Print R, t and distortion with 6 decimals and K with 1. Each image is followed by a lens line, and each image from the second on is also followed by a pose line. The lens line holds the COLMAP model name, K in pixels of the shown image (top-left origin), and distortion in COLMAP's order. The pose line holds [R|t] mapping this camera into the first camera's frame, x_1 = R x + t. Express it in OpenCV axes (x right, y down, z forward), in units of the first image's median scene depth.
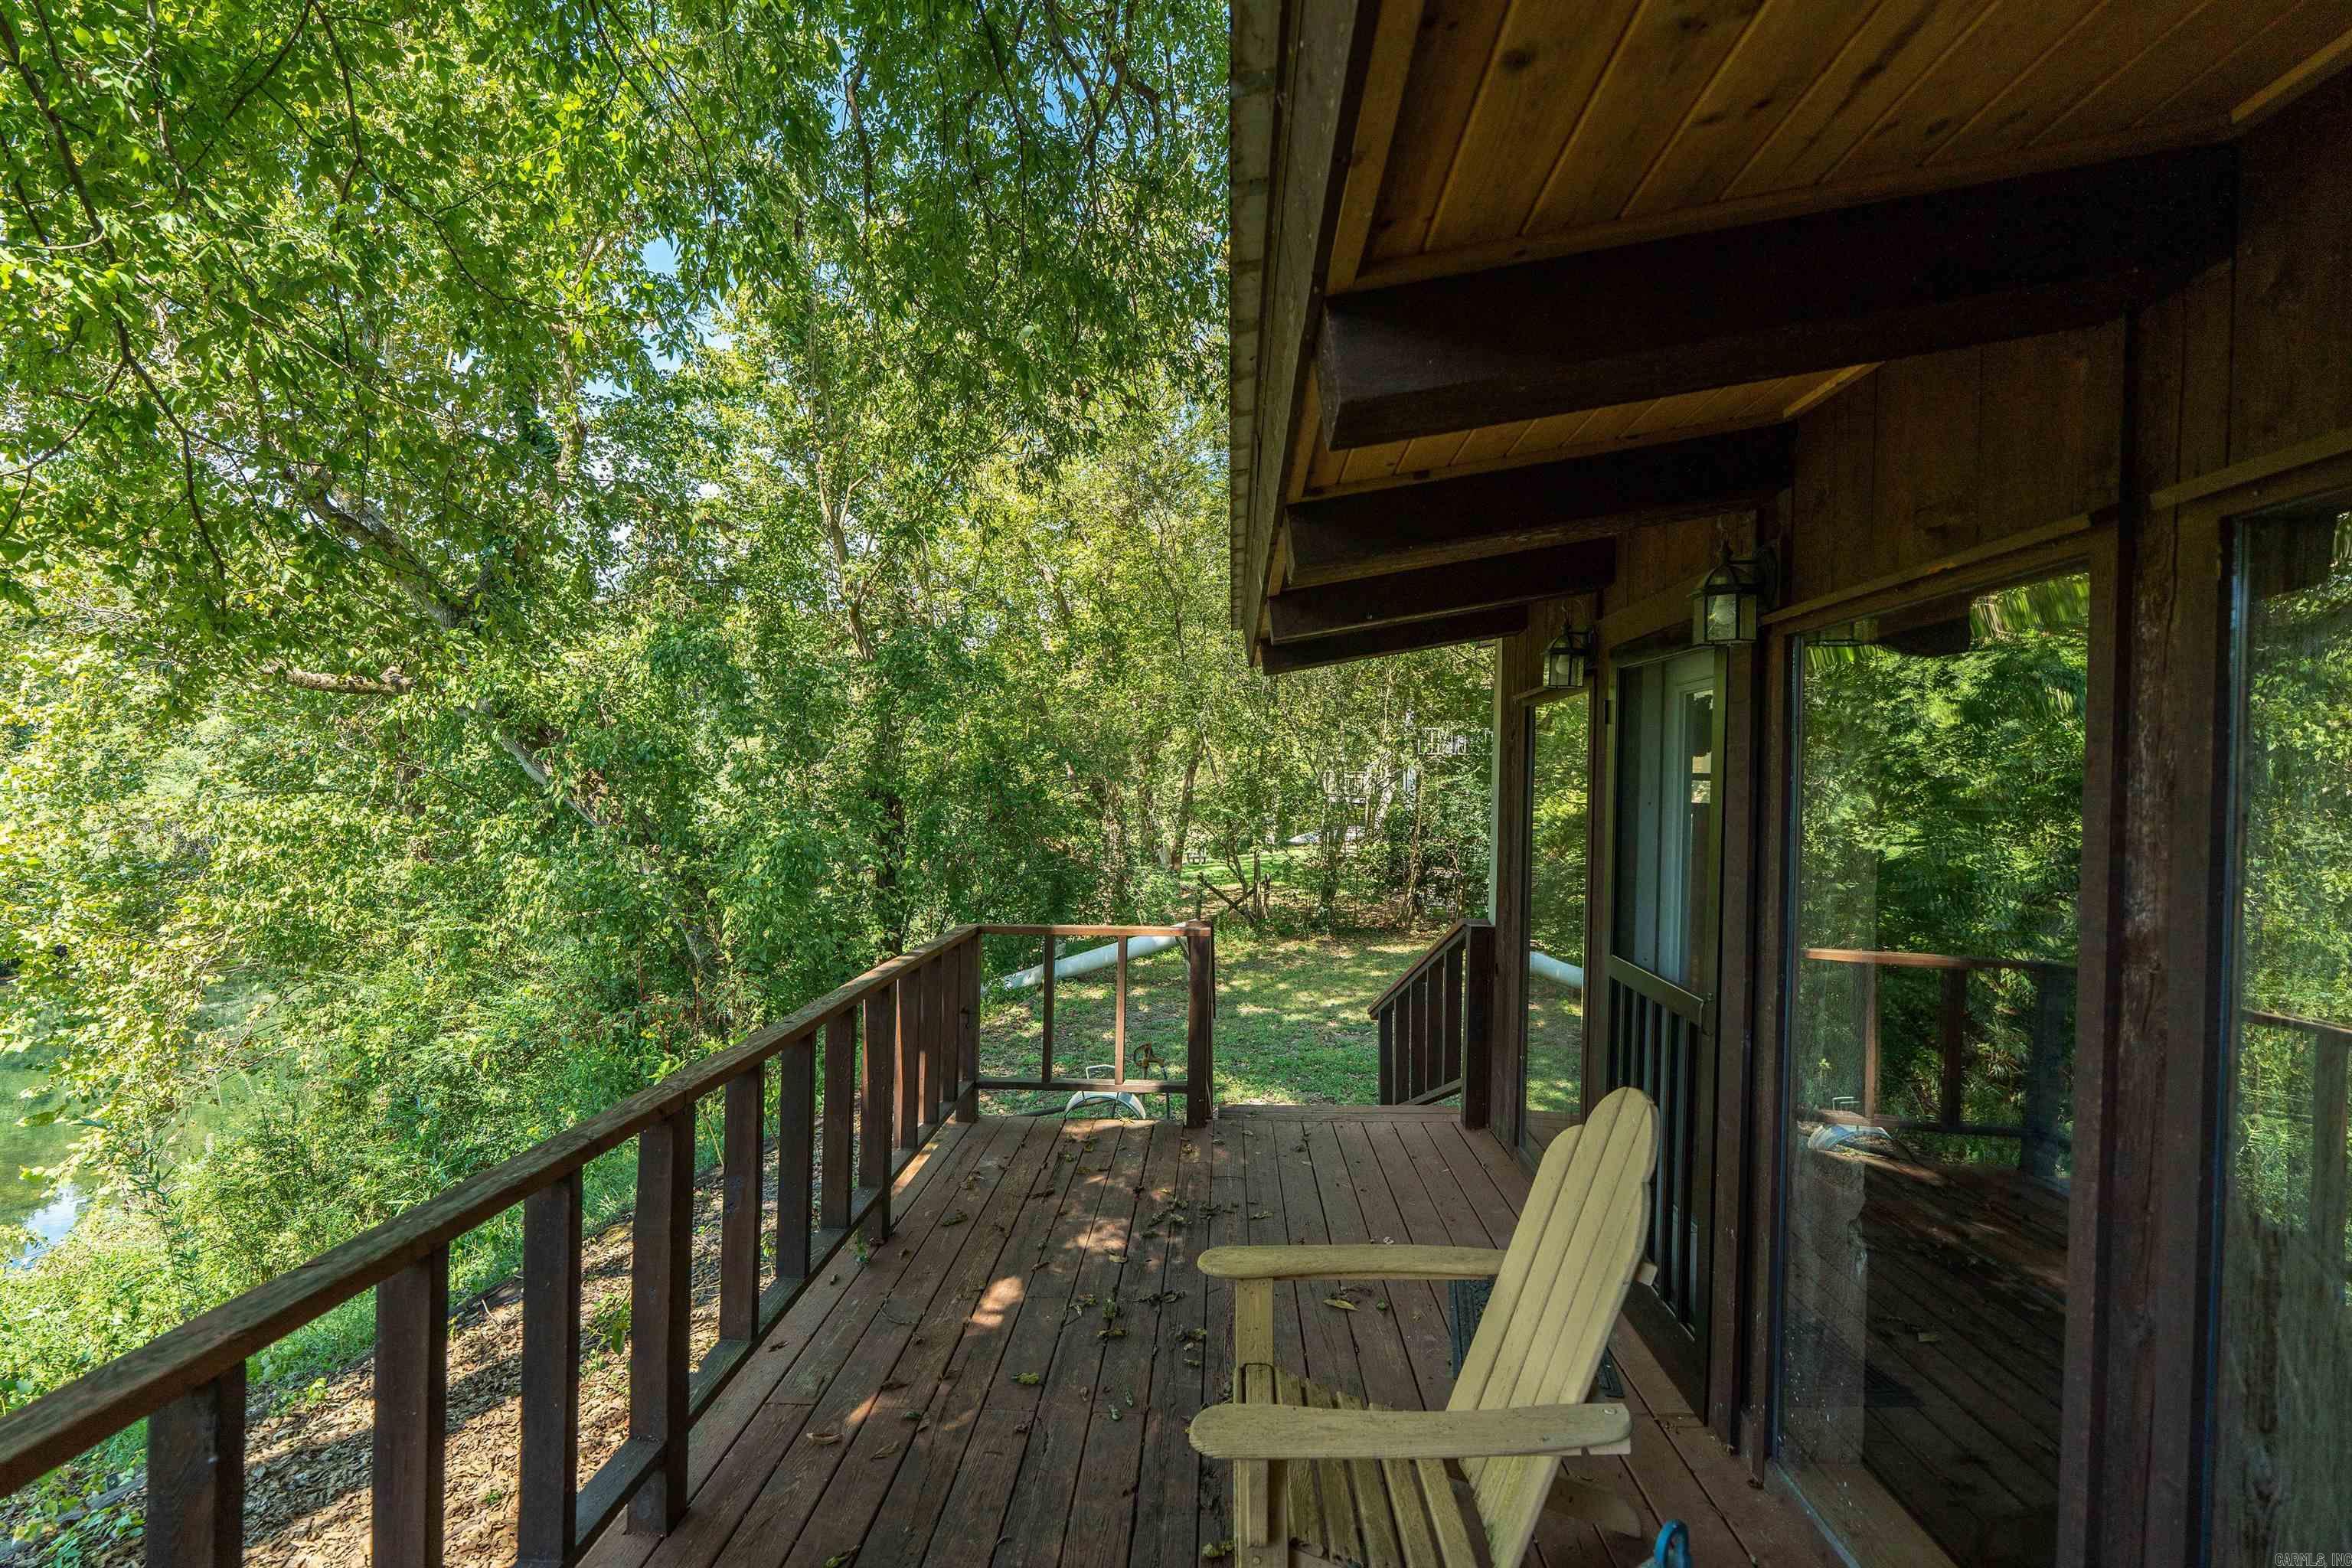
lens RADIAL K [[1051.7, 0, 1178.5], [0, 1051.7, 786.6], [0, 0, 1]] dist [-0.007572, 0.002294]
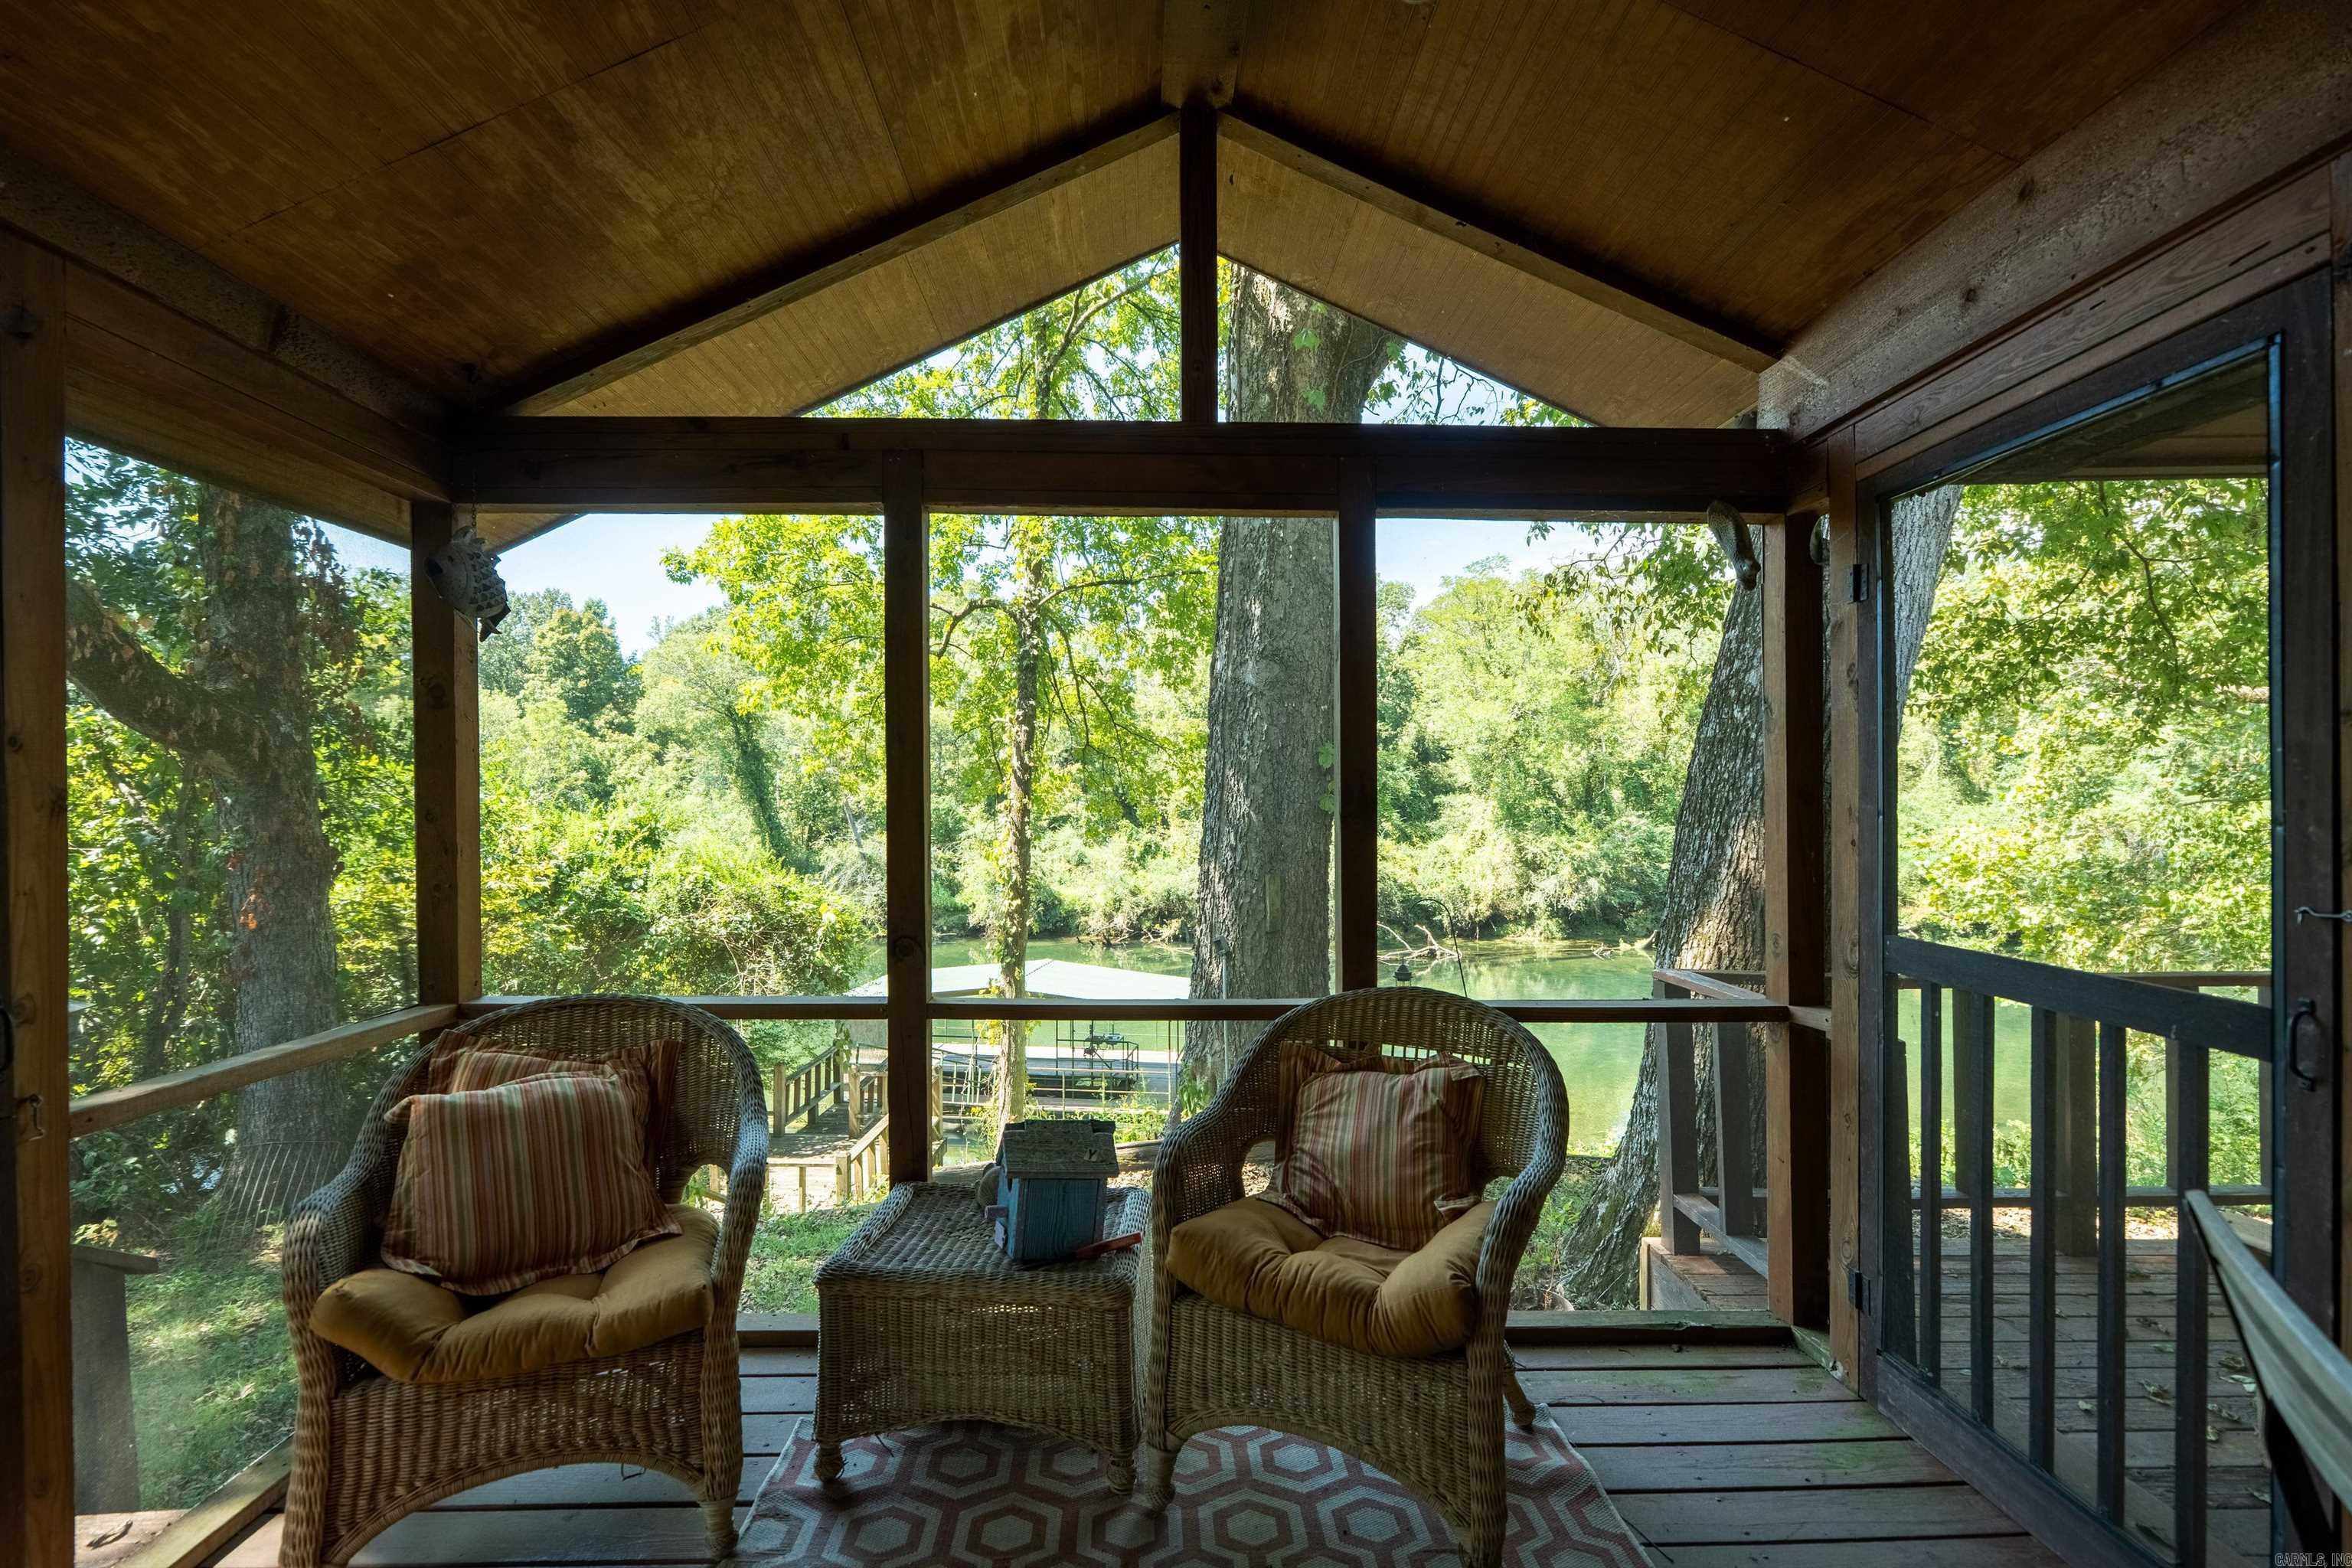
lens RADIAL K [[1051.7, 0, 1175.3], [0, 1051.7, 787.9], [0, 0, 1]] dist [-0.007572, 0.002294]
pose [[0.069099, -0.021806, -0.997371, 0.170689], [0.008176, 0.999740, -0.021291, 0.006723], [0.997576, -0.006684, 0.069259, -0.189972]]
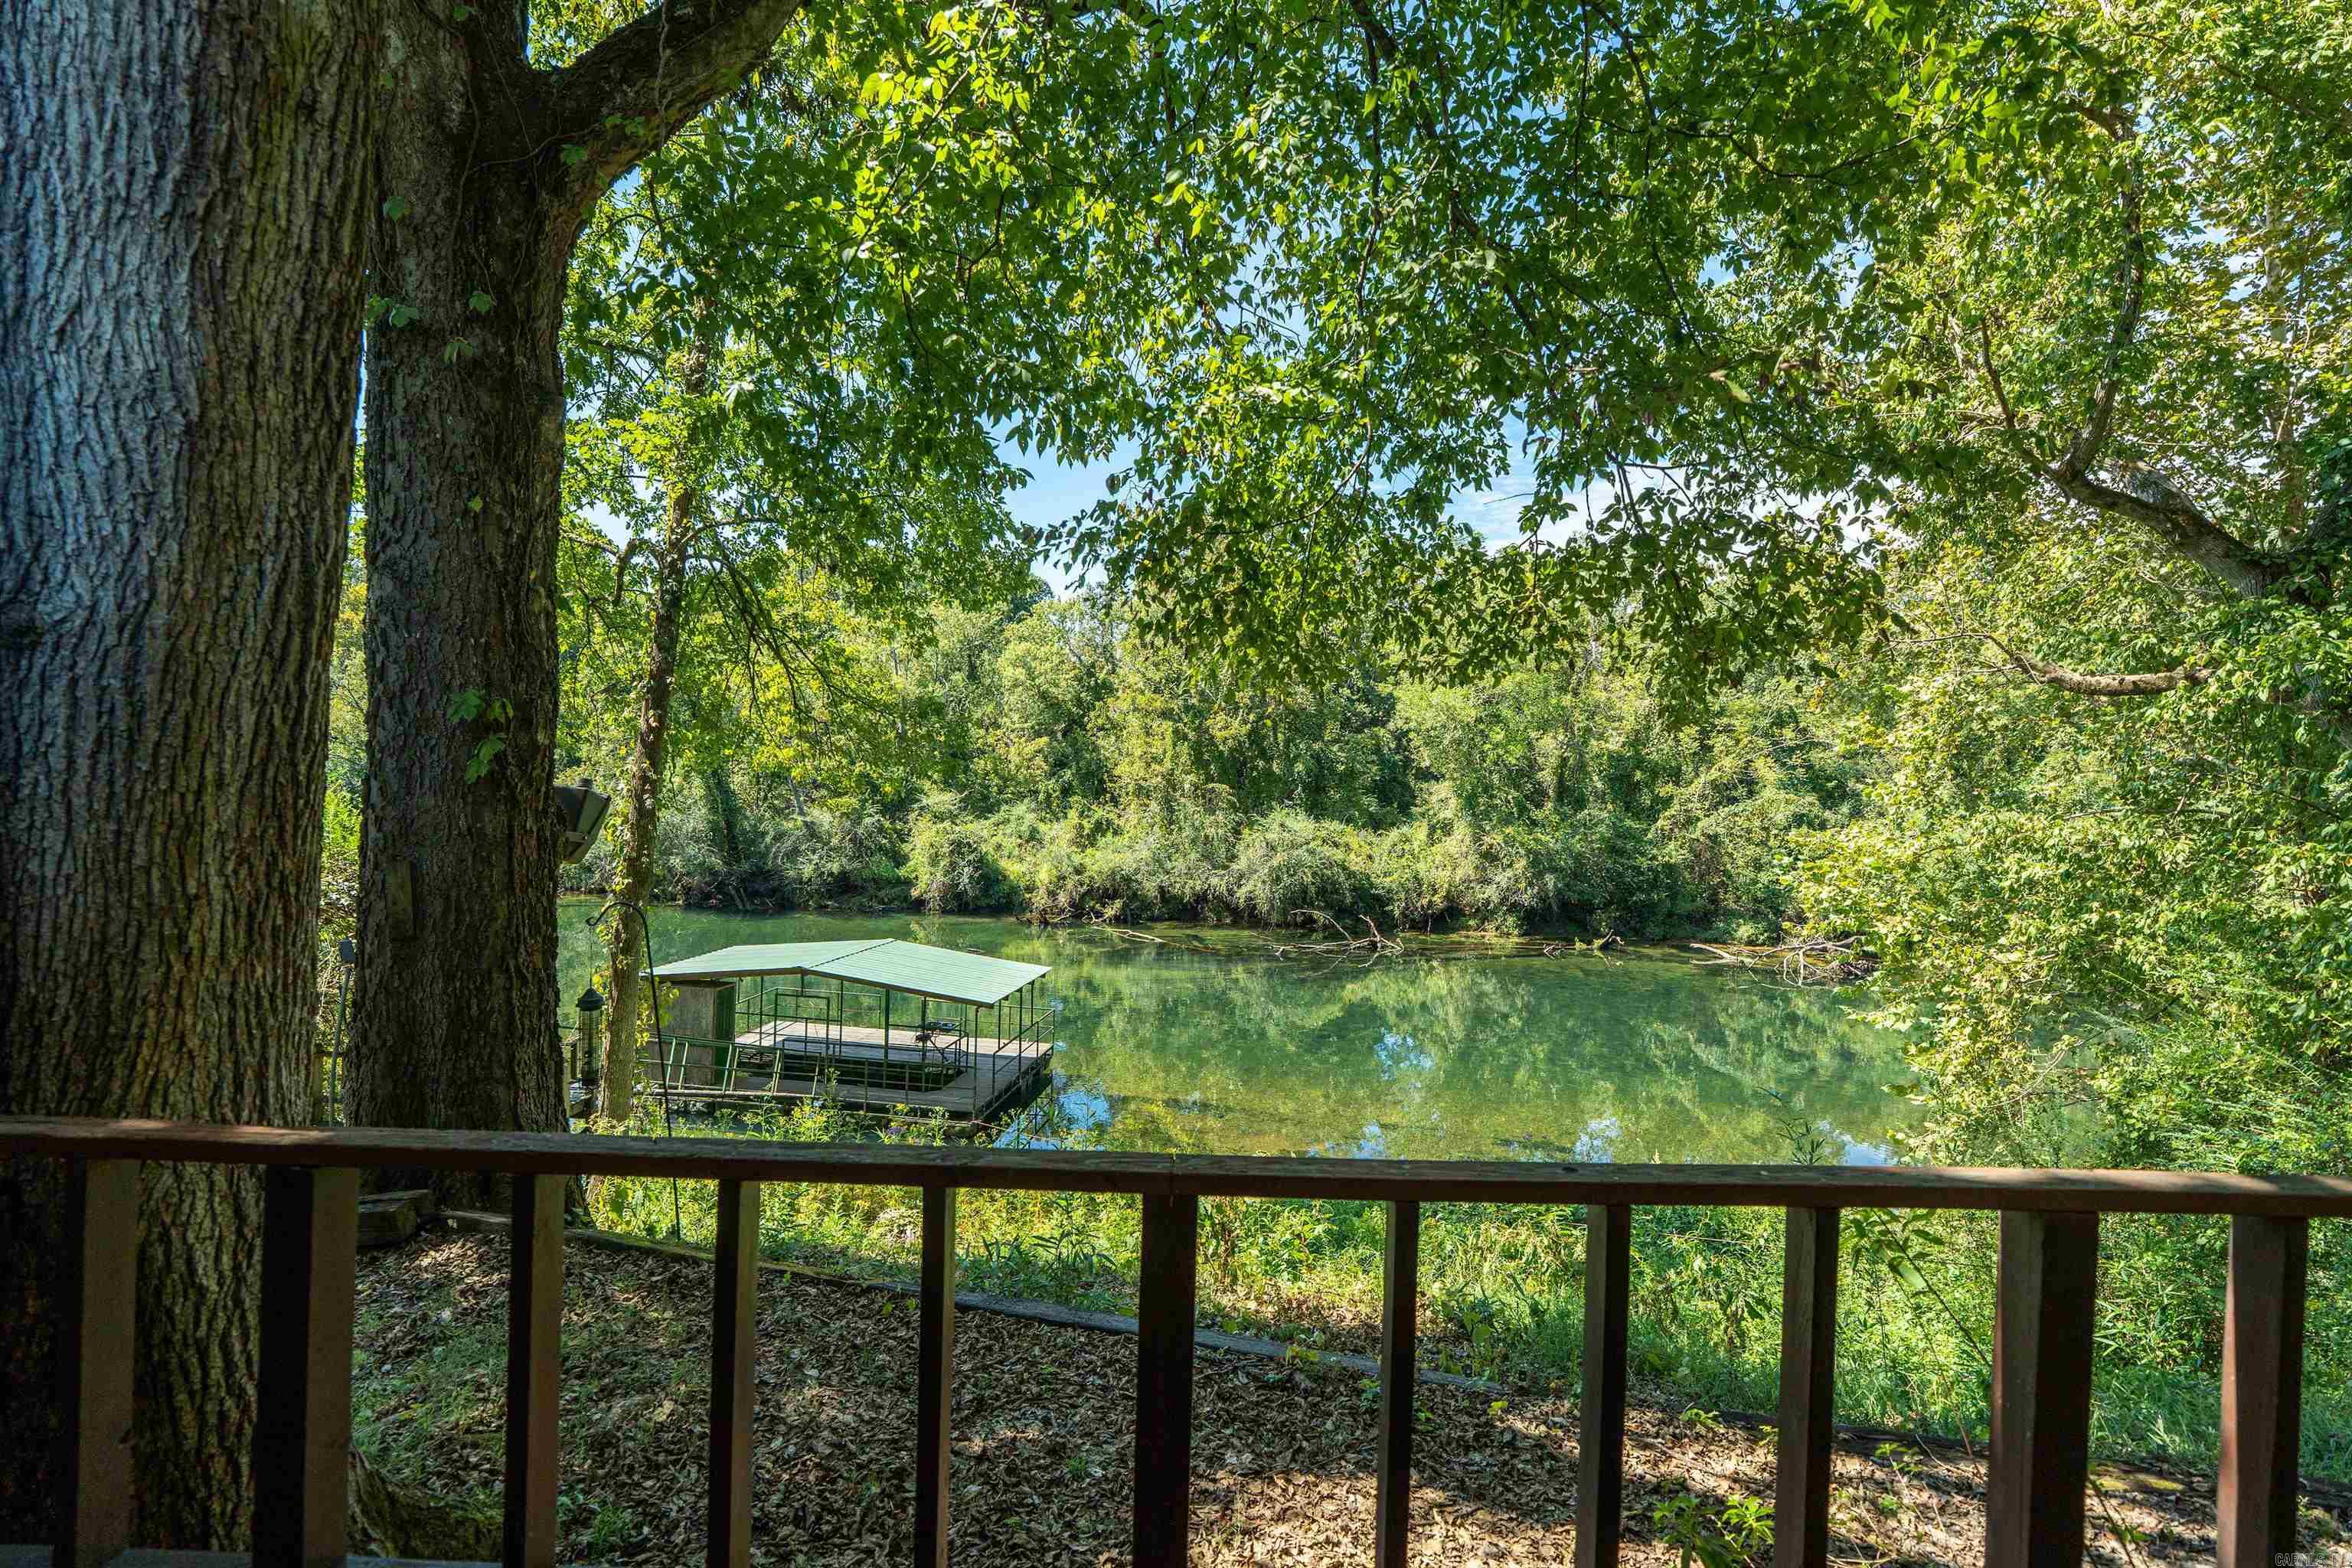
lens RADIAL K [[1051.7, 0, 1168.3], [0, 1051.7, 772.0], [0, 0, 1]] dist [-0.007572, 0.002294]
pose [[0.035507, -0.015228, -0.999253, 0.037858], [-0.024864, 0.999561, -0.016116, 0.008124], [0.999060, 0.025417, 0.035113, 0.173905]]
